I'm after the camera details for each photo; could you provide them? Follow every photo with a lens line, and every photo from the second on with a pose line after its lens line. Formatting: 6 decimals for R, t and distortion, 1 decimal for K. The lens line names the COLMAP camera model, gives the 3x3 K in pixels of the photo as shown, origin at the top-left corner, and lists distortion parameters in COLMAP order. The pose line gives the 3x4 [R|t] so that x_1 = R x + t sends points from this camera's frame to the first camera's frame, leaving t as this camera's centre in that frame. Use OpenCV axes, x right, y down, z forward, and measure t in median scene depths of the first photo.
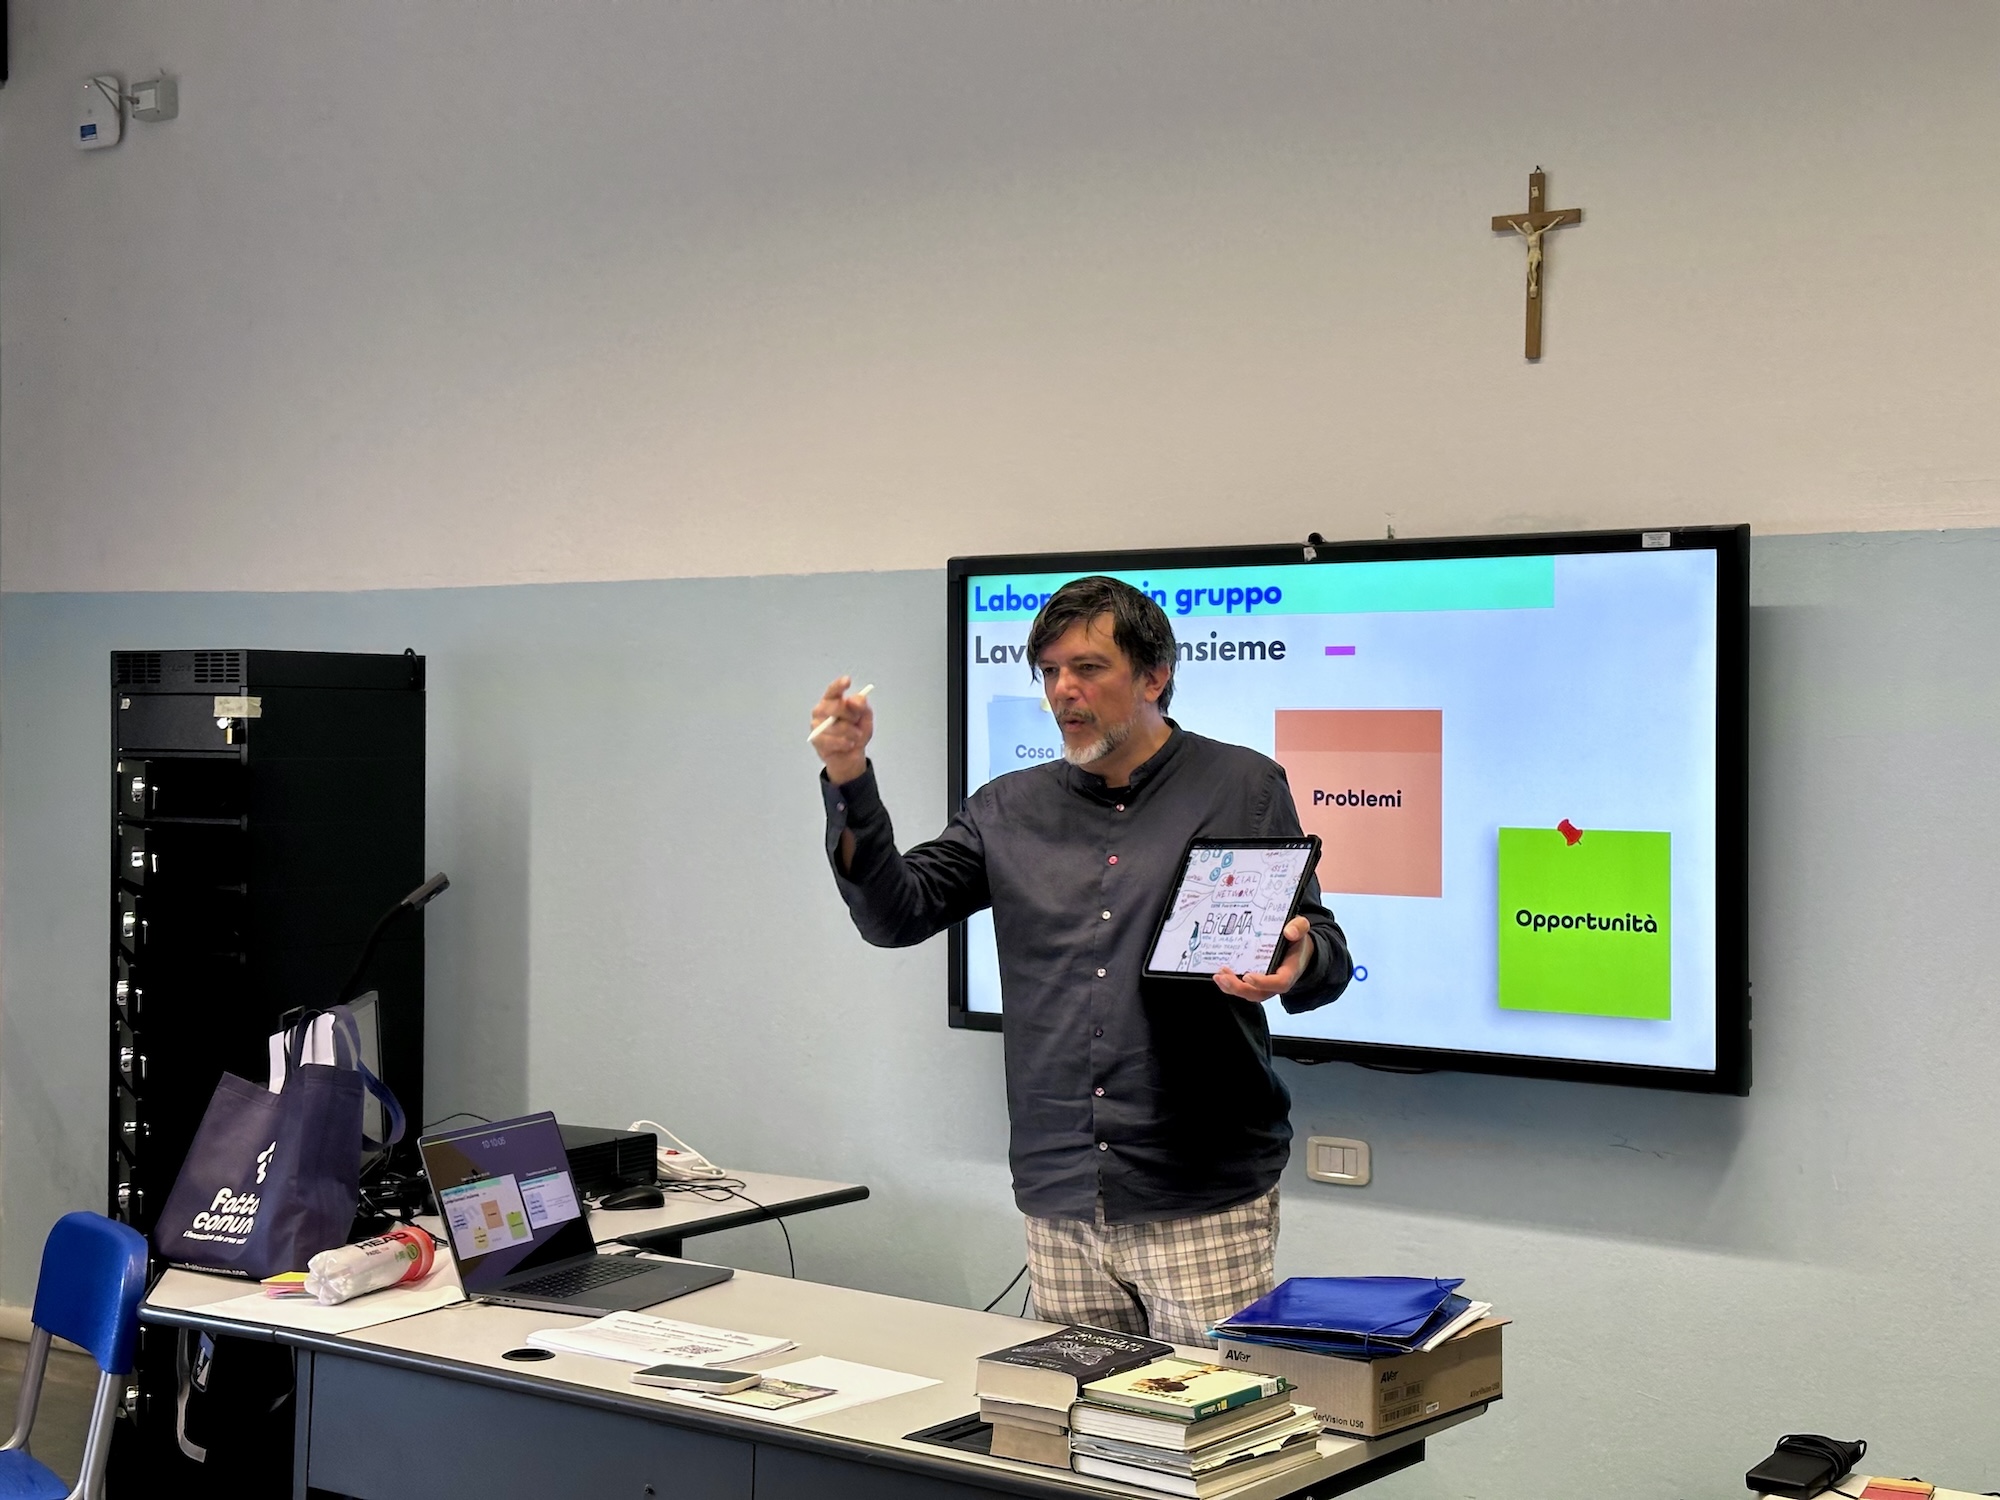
lens RADIAL K [[2830.3, 0, 998.9], [0, 2830.3, 749.0], [0, 0, 1]] dist [0.112620, 0.000000]
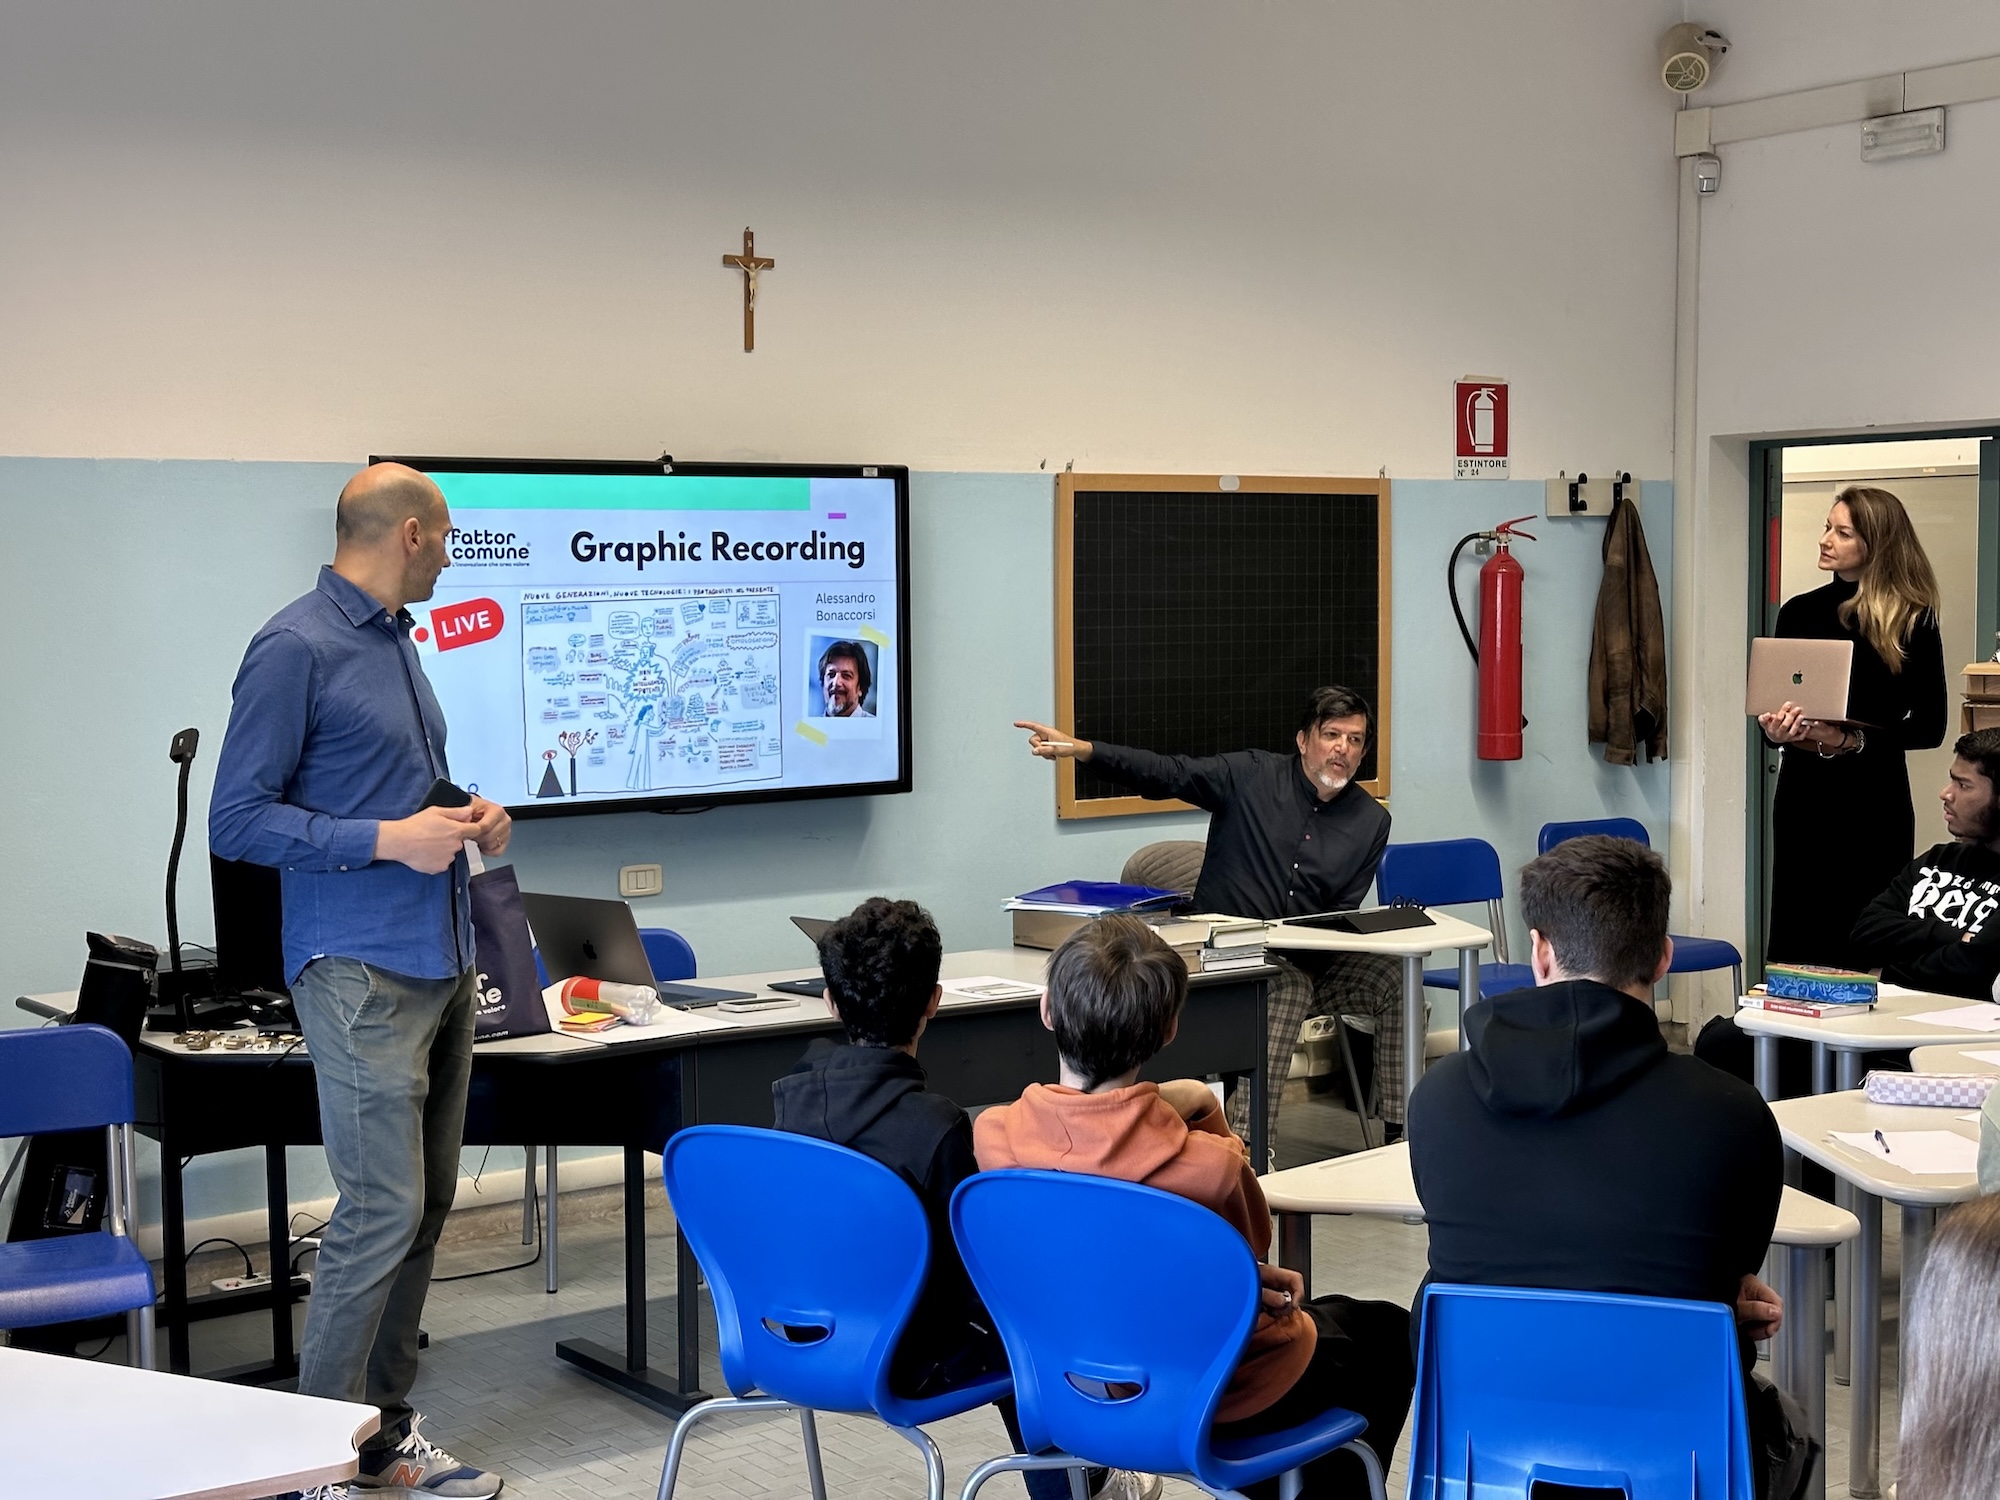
lens RADIAL K [[2830.3, 0, 1001.9], [0, 2830.3, 756.8], [0, 0, 1]] dist [0.112620, 0.000000]
pose [[0.295320, -0.068300, 0.952954, -1.282898], [0.022228, 0.997663, 0.064616, -0.011000], [-0.955140, 0.002100, 0.296148, 0.402044]]
